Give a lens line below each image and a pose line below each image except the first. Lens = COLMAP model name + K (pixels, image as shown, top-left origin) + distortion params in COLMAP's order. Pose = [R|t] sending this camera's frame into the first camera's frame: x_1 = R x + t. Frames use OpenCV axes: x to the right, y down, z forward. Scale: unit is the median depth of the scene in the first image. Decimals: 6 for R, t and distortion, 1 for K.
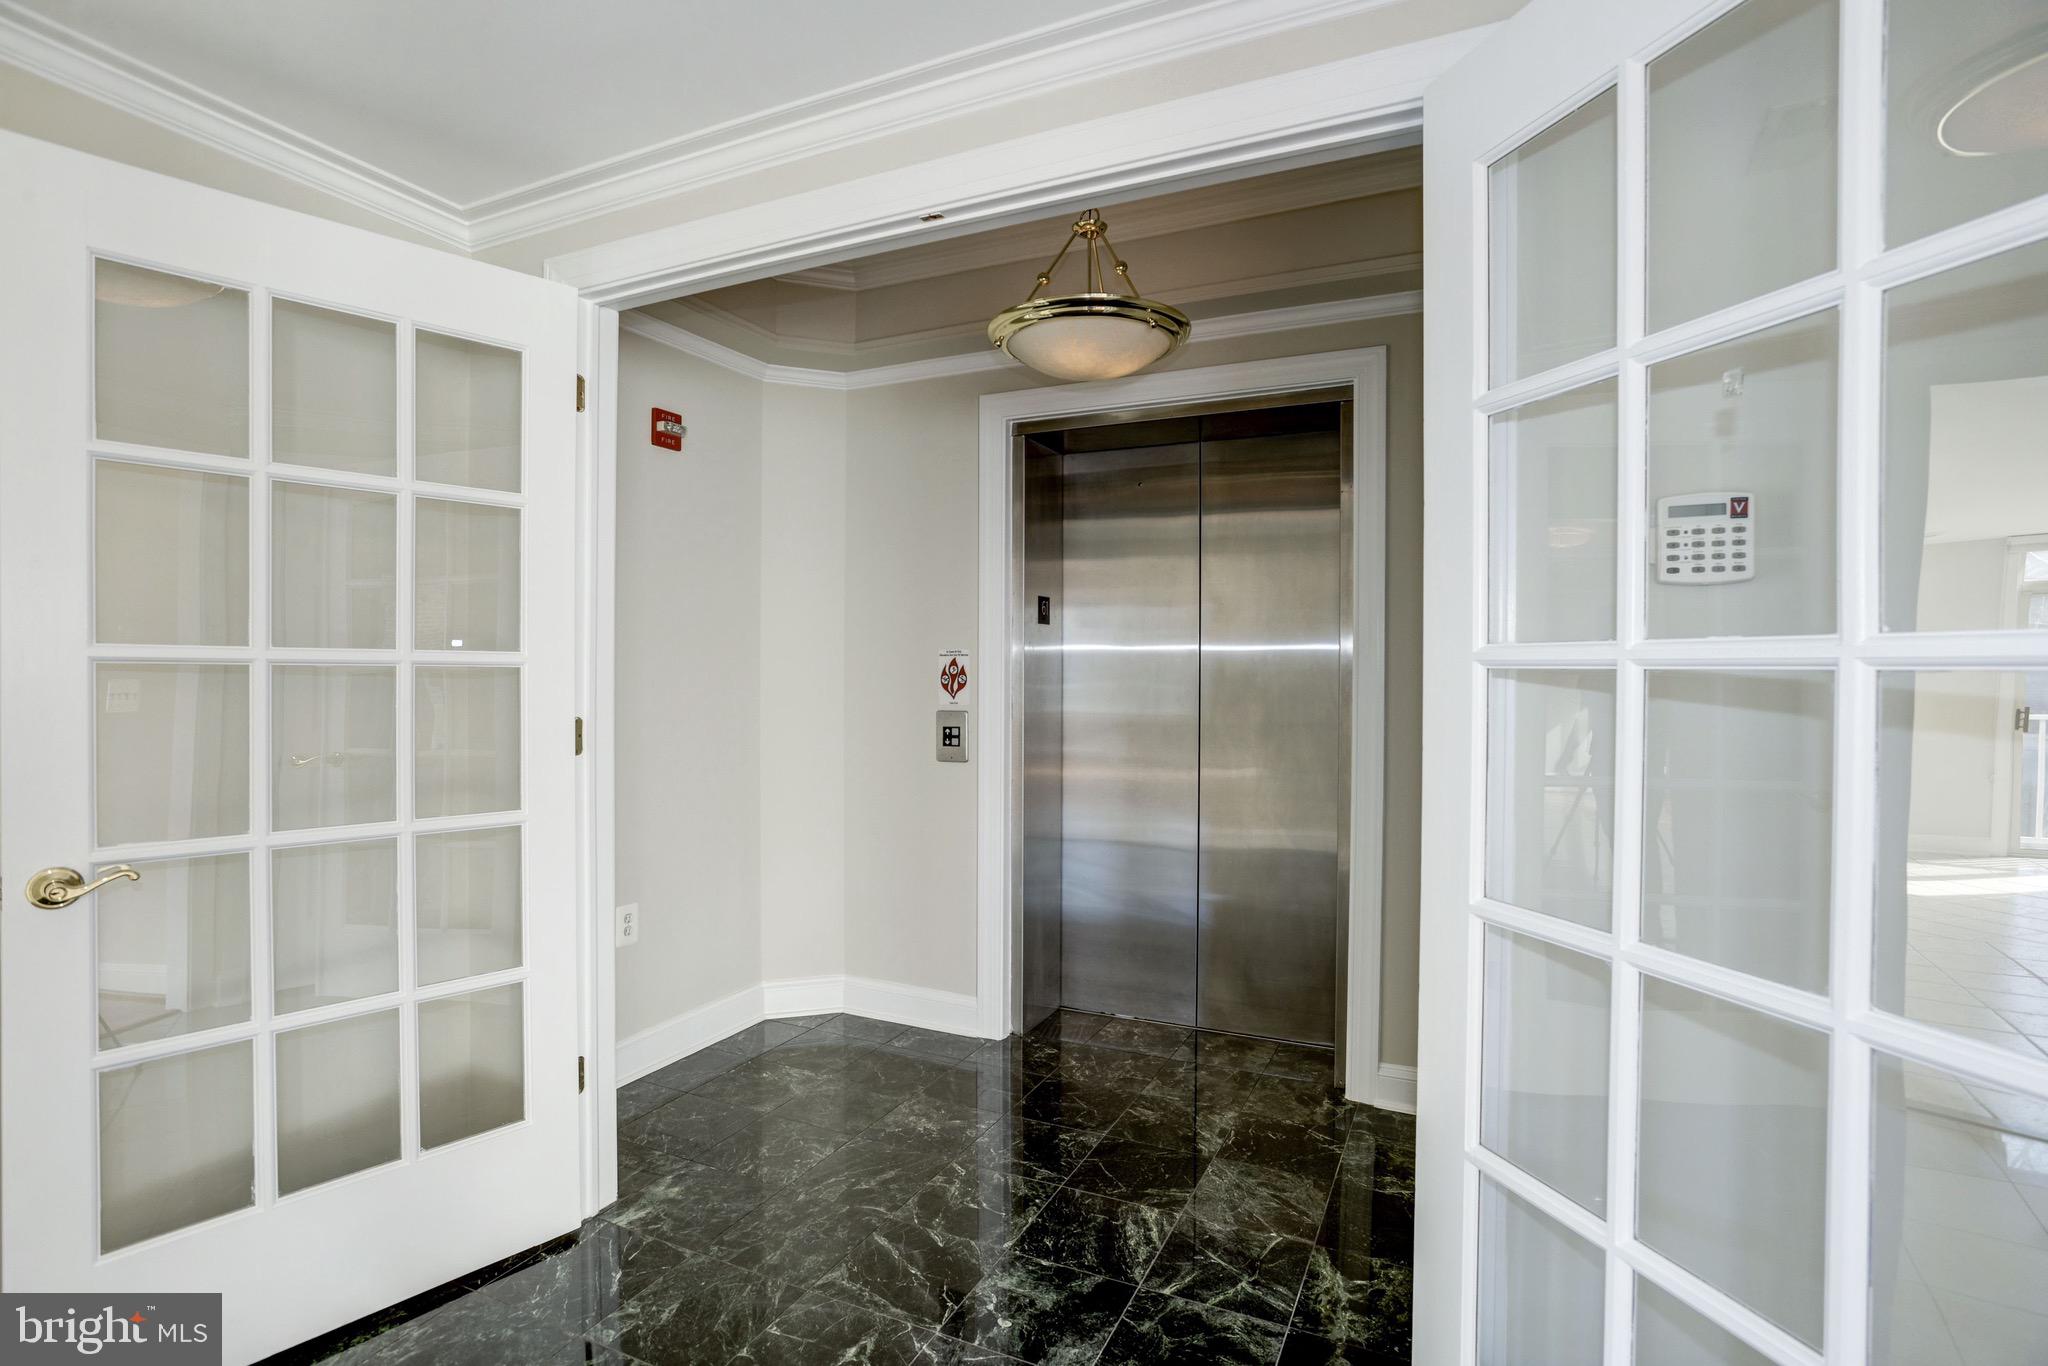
lens RADIAL K [[992.5, 0, 1025.3], [0, 992.5, 679.4], [0, 0, 1]] dist [-0.026176, 0.006181]
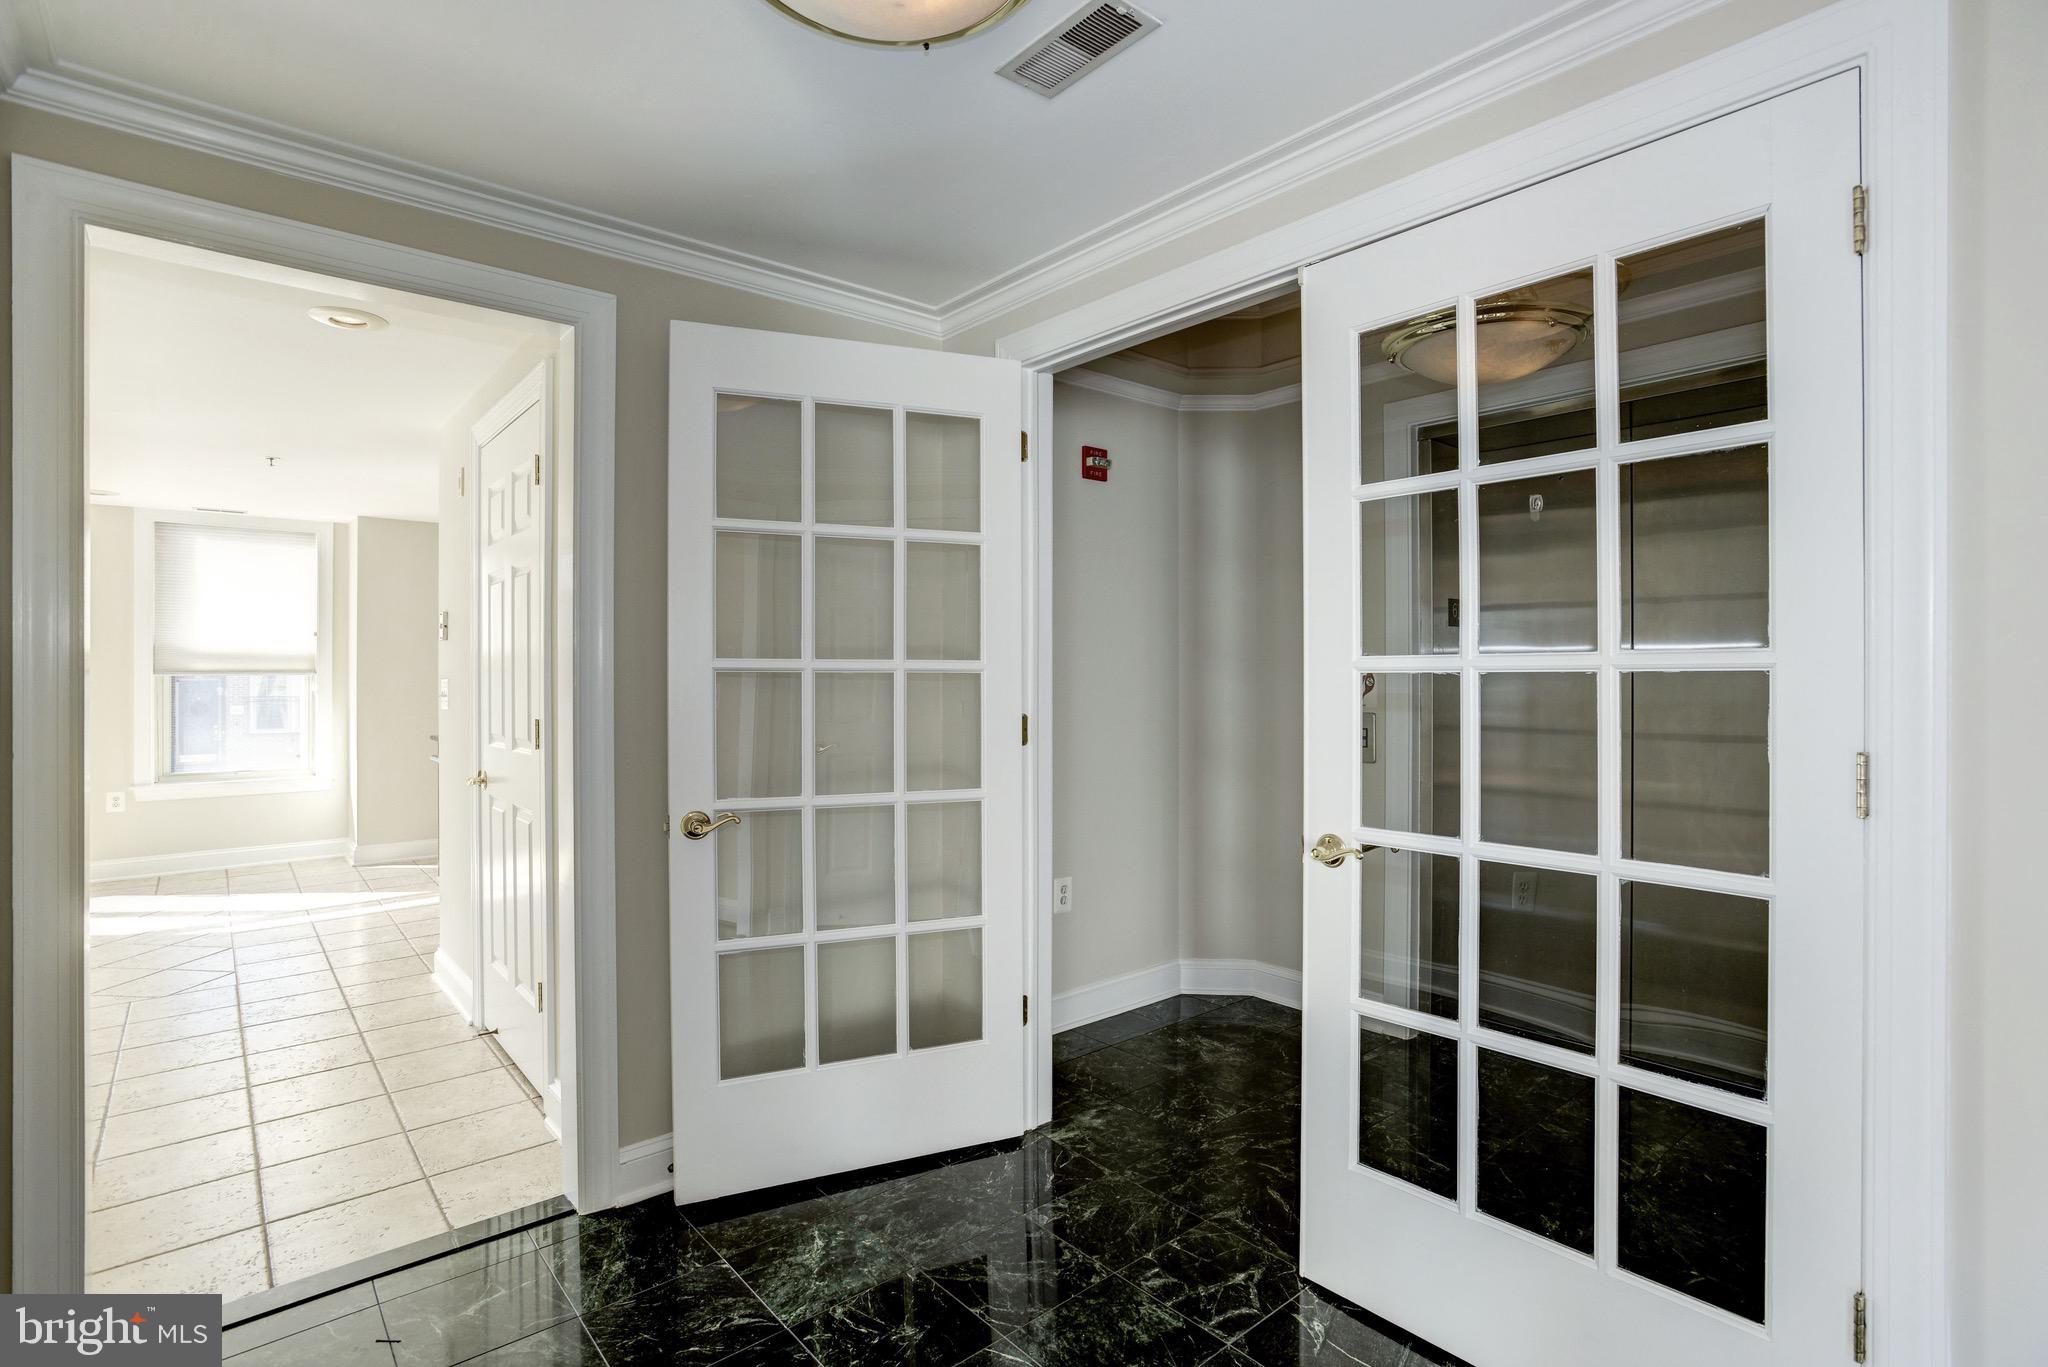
lens RADIAL K [[992.5, 0, 1020.9], [0, 992.5, 680.5], [0, 0, 1]] dist [-0.026176, 0.006181]
pose [[0.908916, -0.002256, -0.416973, 0.054975], [0.001464, 0.999996, -0.002219, -0.000541], [0.416977, 0.001406, 0.908916, -0.113738]]
